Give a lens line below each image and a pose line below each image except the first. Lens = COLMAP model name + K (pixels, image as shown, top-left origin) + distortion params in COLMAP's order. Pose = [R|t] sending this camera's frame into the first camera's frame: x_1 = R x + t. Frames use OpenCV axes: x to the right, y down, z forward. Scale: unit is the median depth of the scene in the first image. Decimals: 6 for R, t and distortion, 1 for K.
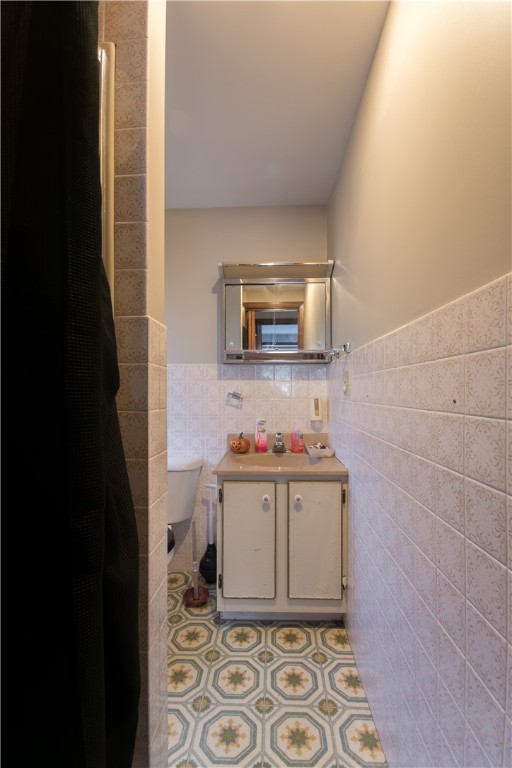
lens RADIAL K [[340.0, 0, 258.5], [0, 340.0, 389.6], [0, 0, 1]] dist [-0.004964, -0.003732]
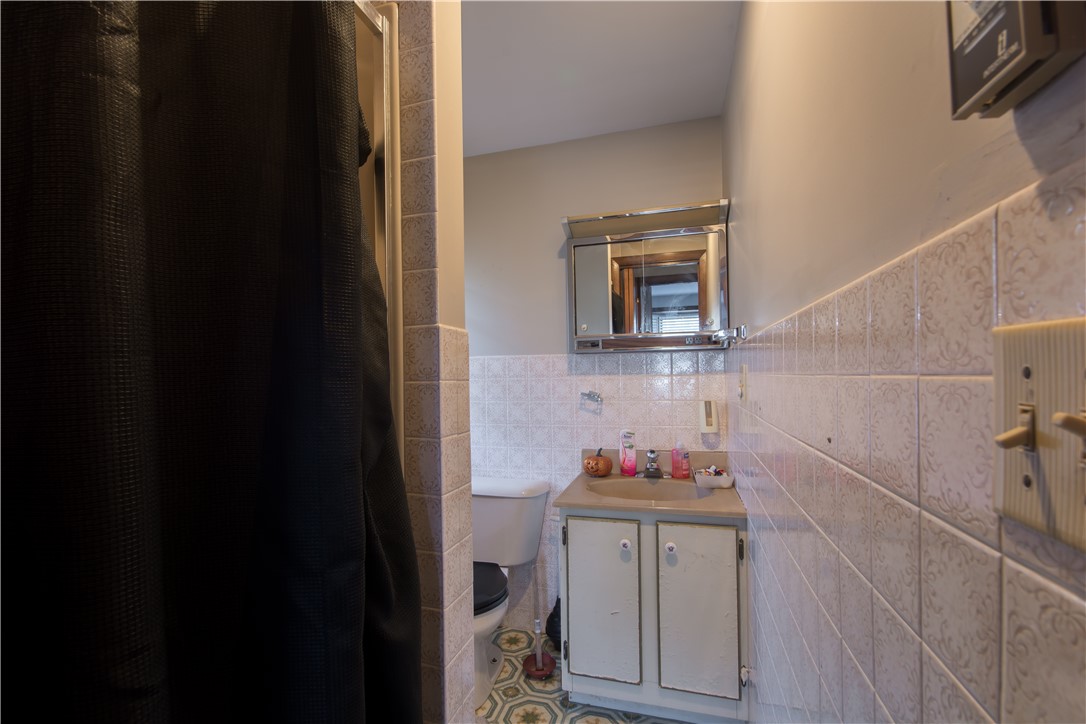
lens RADIAL K [[480.8, 0, 526.7], [0, 480.8, 372.5], [0, 0, 1]] dist [-0.004964, -0.003732]
pose [[0.965043, -0.019656, -0.261354, 0.091426], [0.018837, 0.999807, -0.005640, -0.042111], [0.261414, 0.000520, 0.965227, -0.042226]]
